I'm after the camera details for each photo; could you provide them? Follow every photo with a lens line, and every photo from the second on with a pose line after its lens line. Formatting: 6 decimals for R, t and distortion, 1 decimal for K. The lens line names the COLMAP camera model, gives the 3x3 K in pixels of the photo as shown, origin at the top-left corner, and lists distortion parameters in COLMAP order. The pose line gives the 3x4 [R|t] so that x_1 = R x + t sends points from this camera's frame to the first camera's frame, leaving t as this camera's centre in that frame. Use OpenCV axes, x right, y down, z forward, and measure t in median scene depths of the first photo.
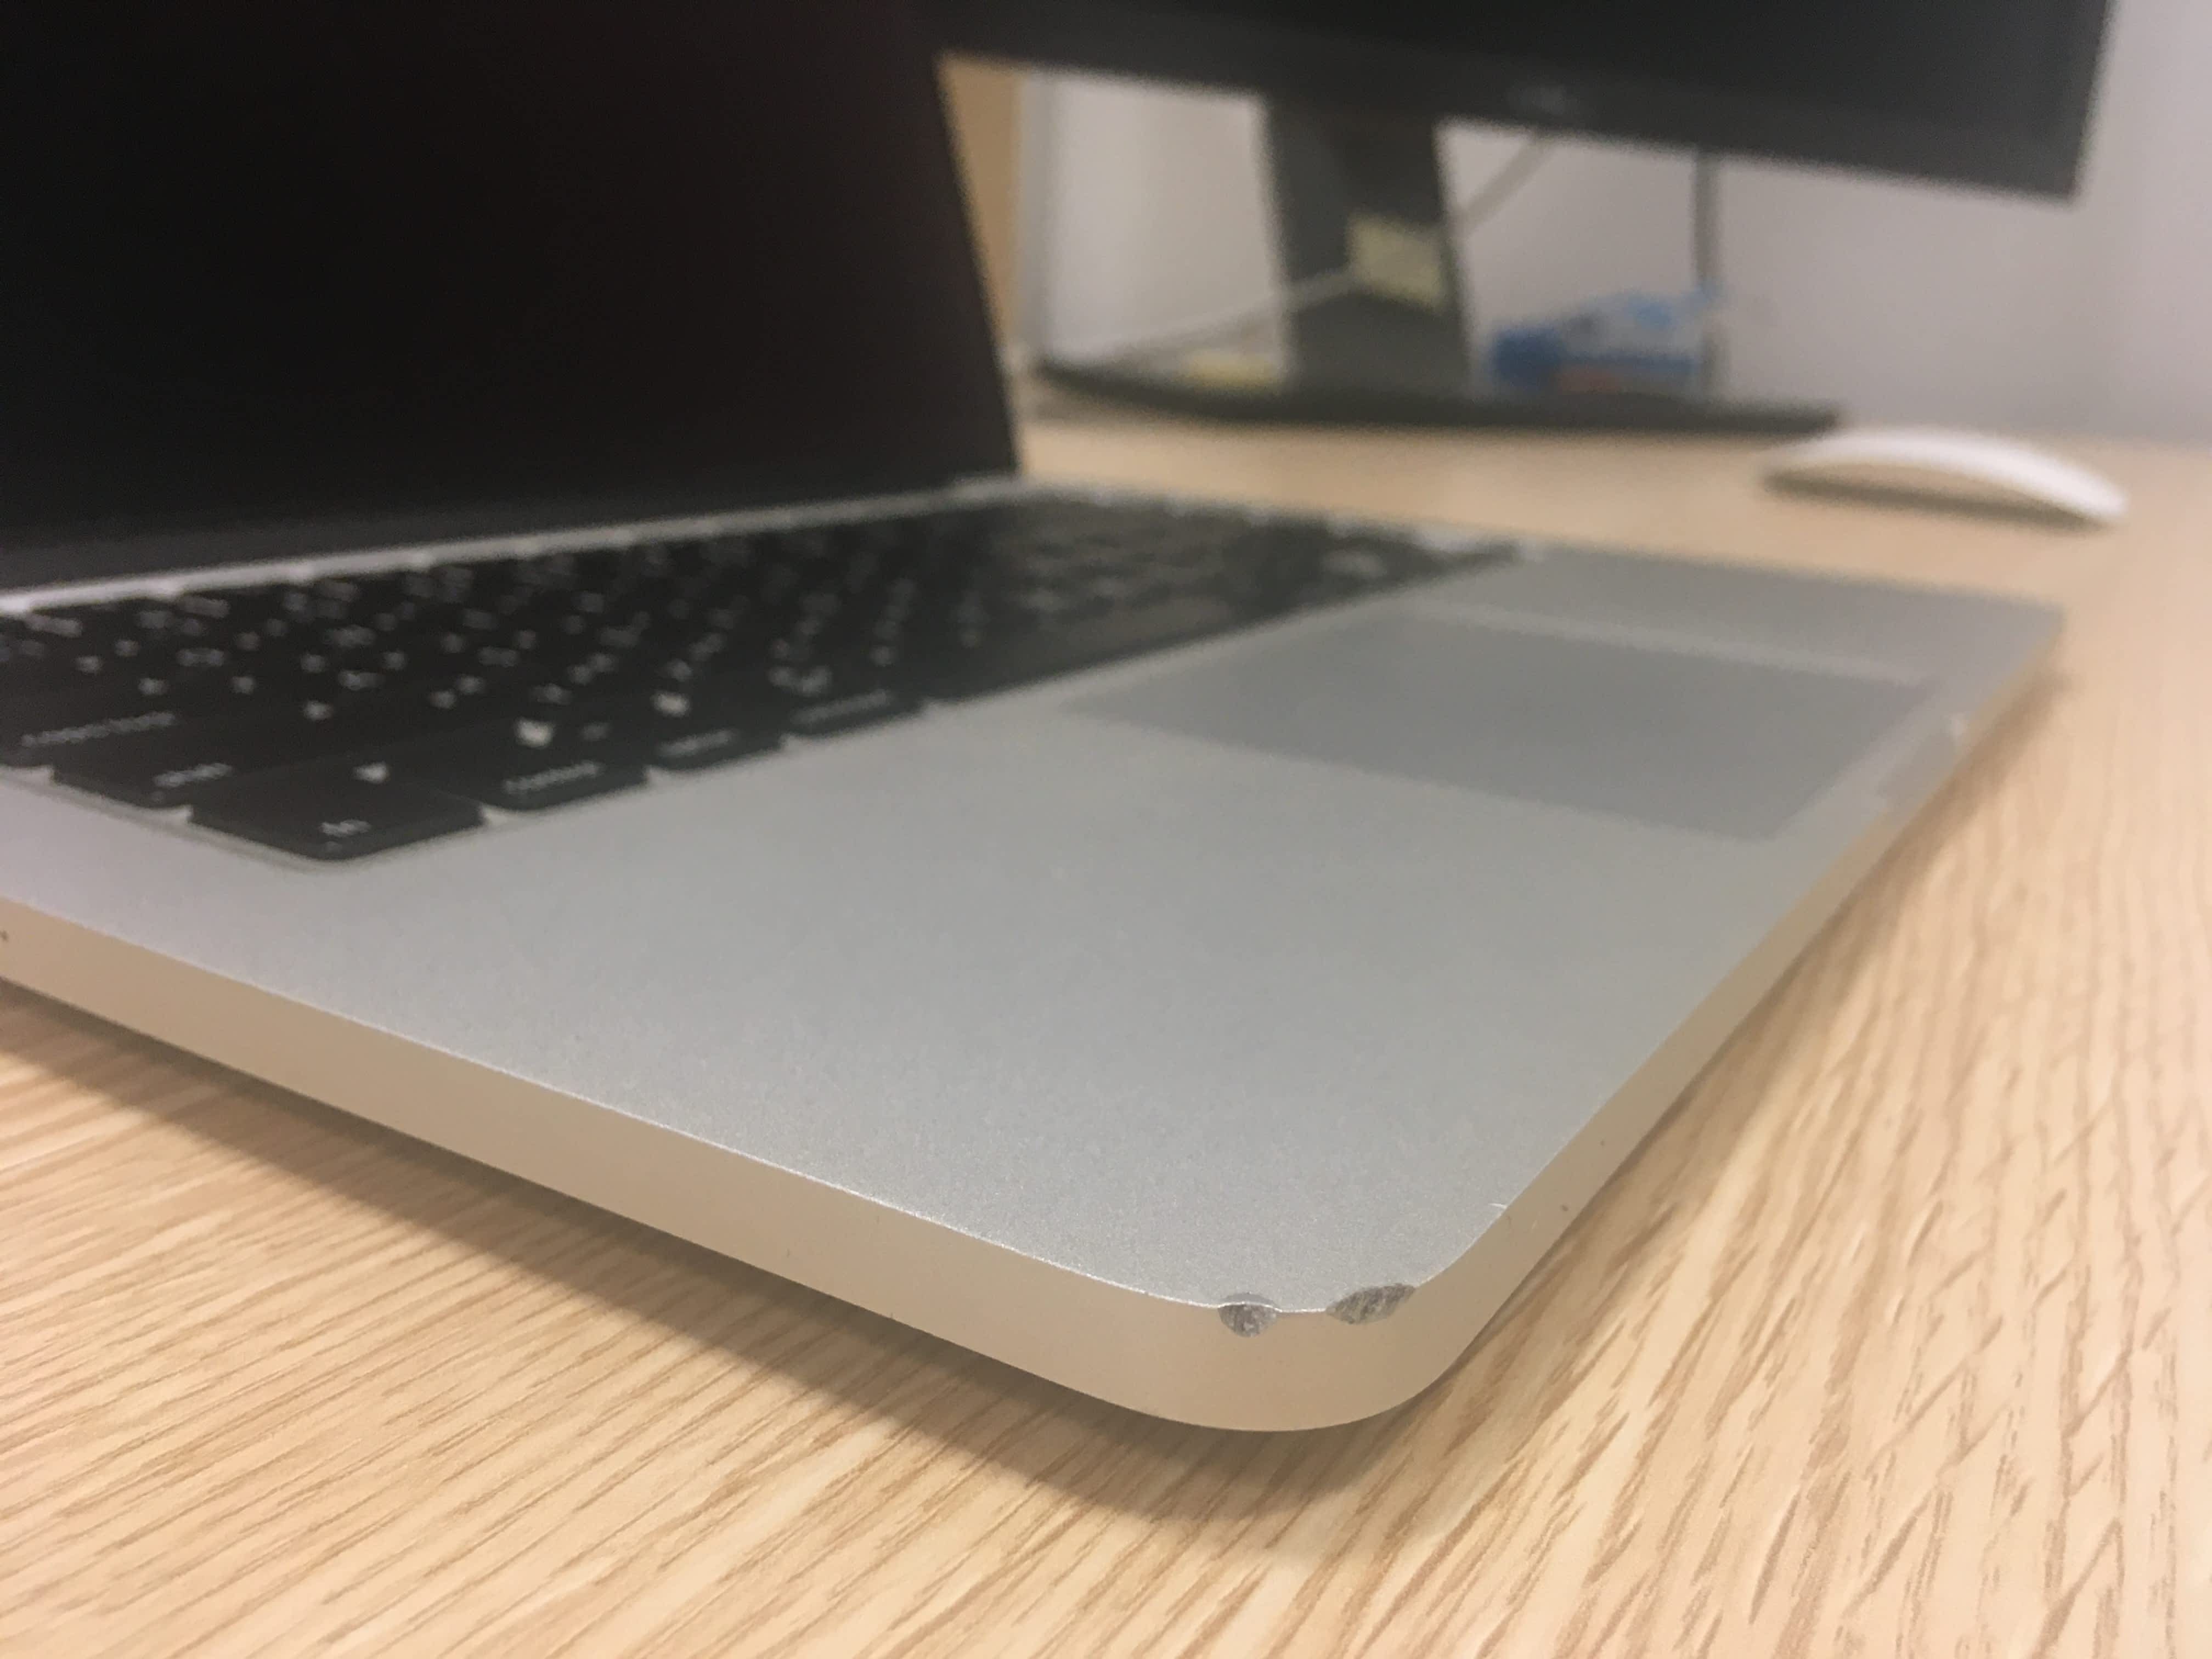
lens RADIAL K [[2074.9, 0, 1088.2], [0, 2074.9, 832.4], [0, 0, 1]] dist [-0.032546, 0.000000]
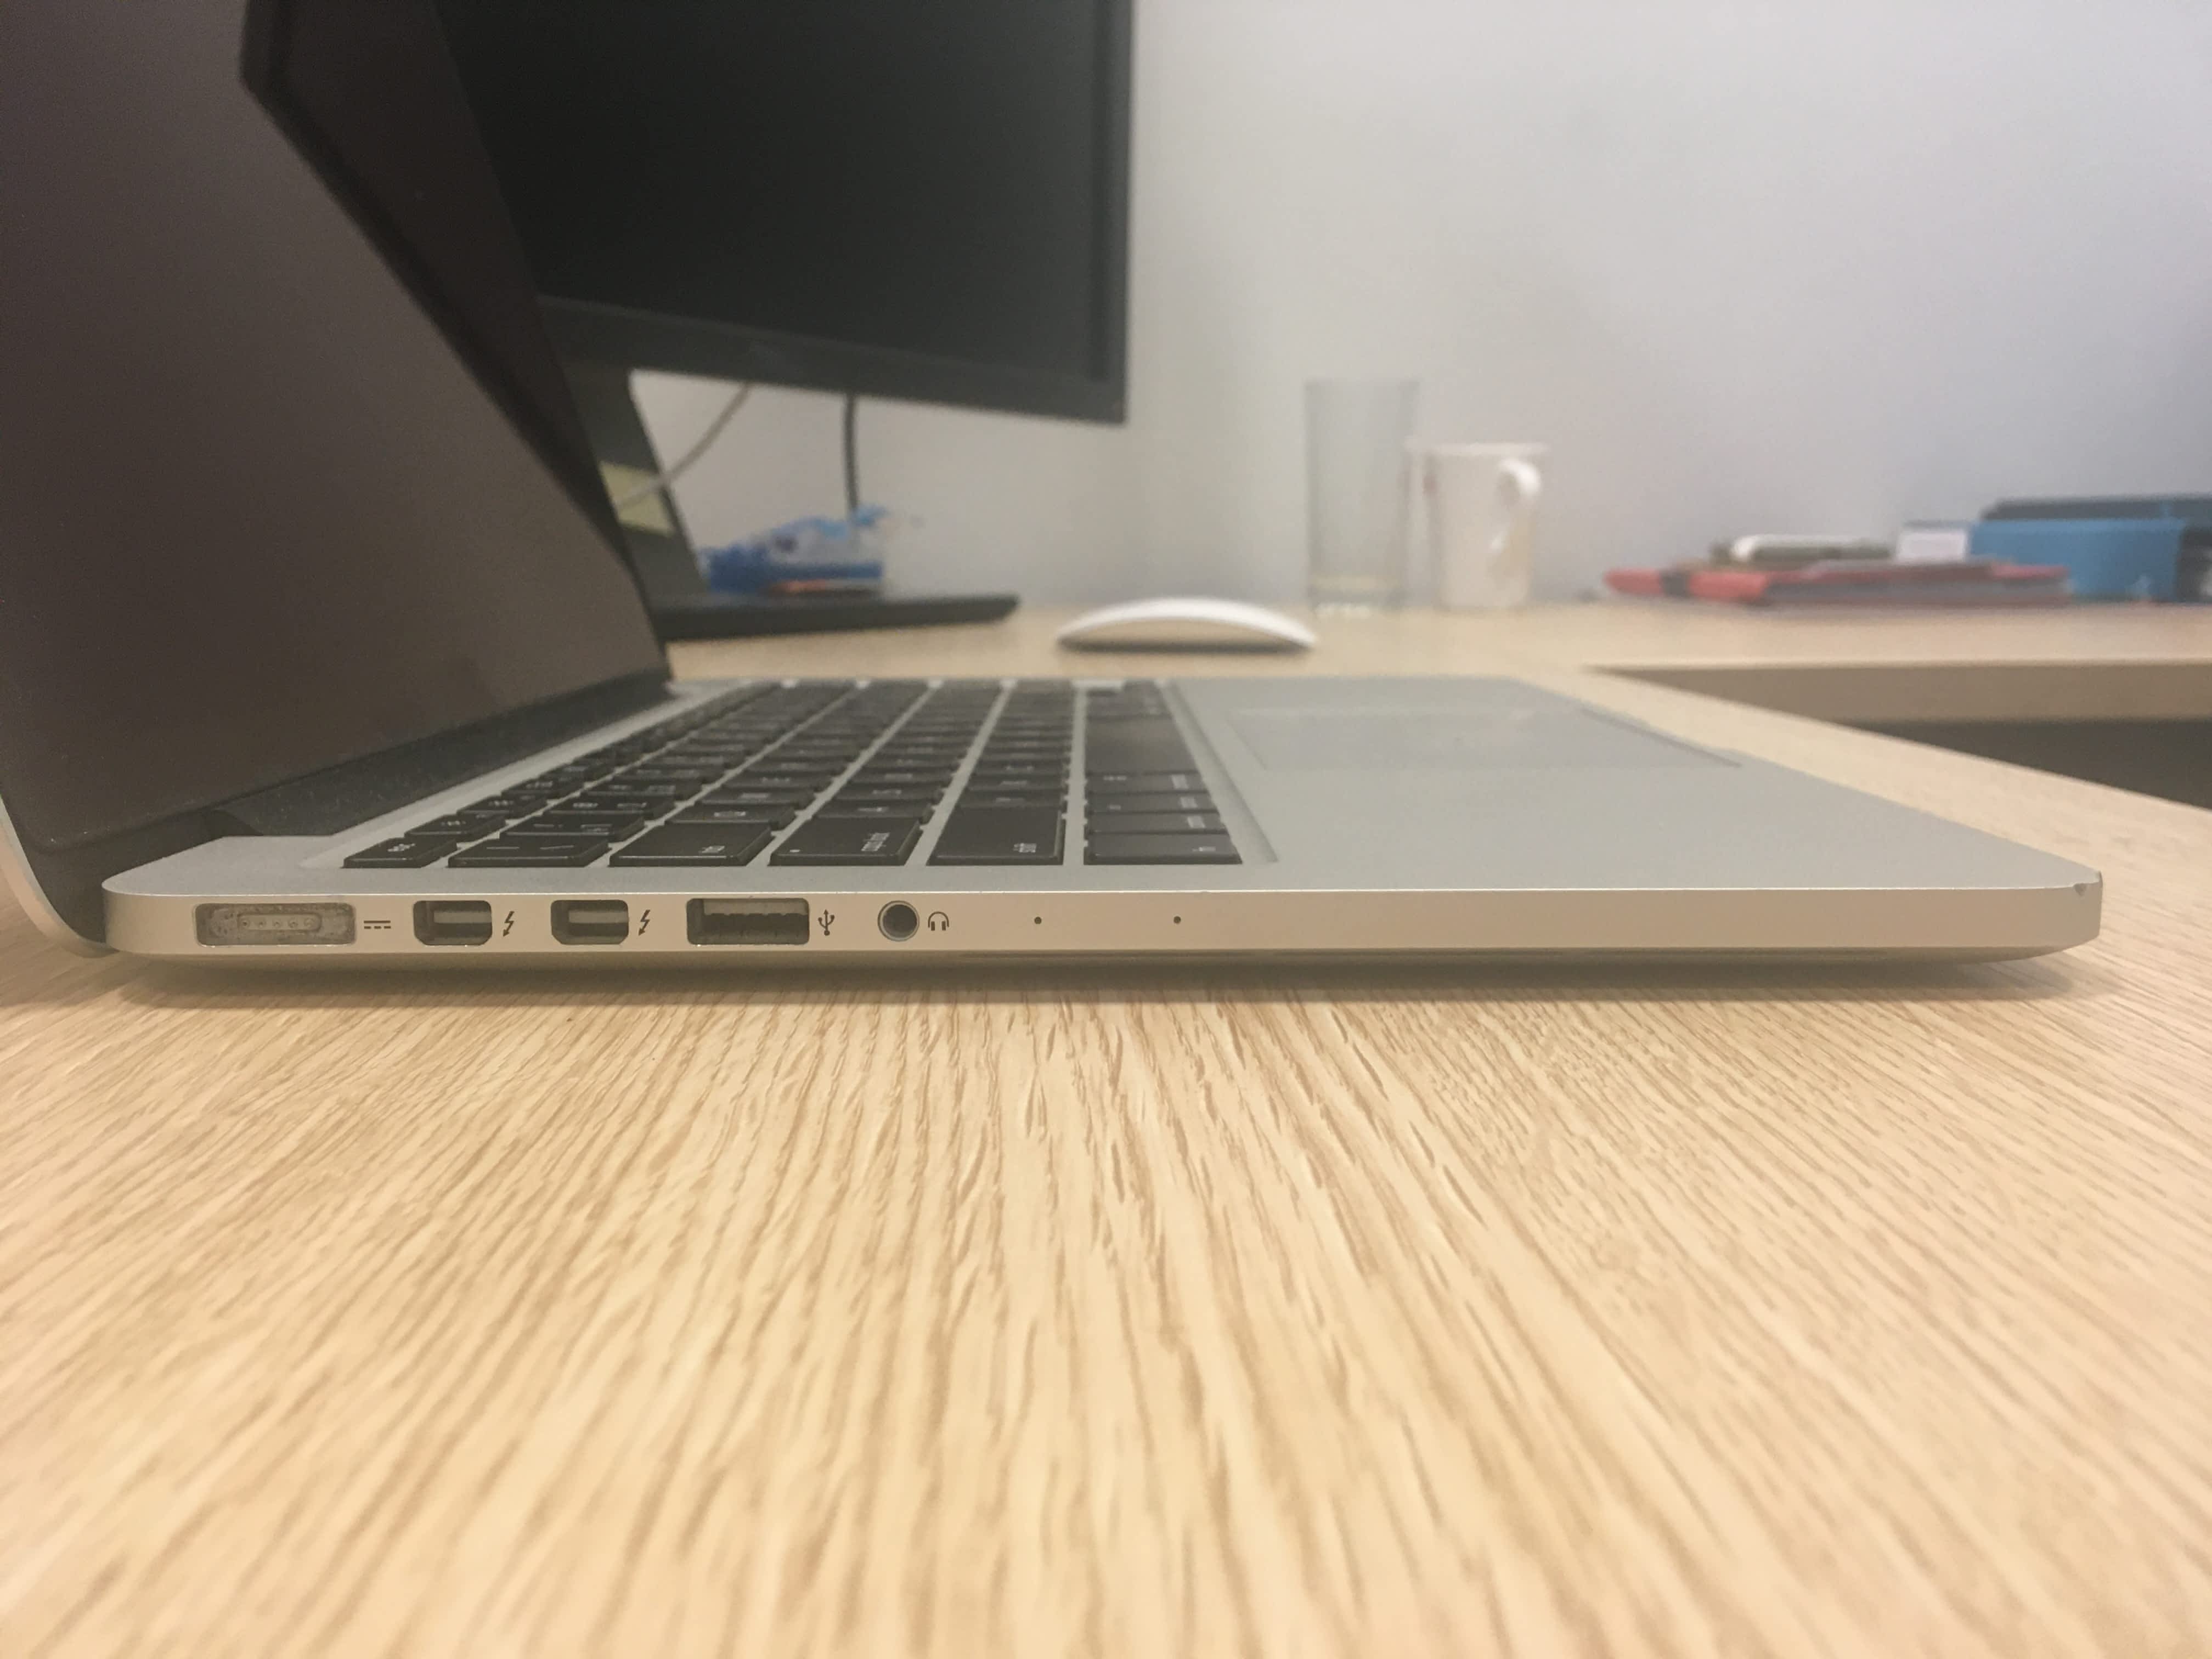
lens RADIAL K [[2074.9, 0, 1102.4], [0, 2074.9, 821.3], [0, 0, 1]] dist [-0.032546, 0.000000]
pose [[0.847547, -0.132323, 0.513960, -1.813405], [0.190906, 0.979610, -0.062606, 0.091908], [-0.495196, 0.151180, 0.855526, -0.374352]]
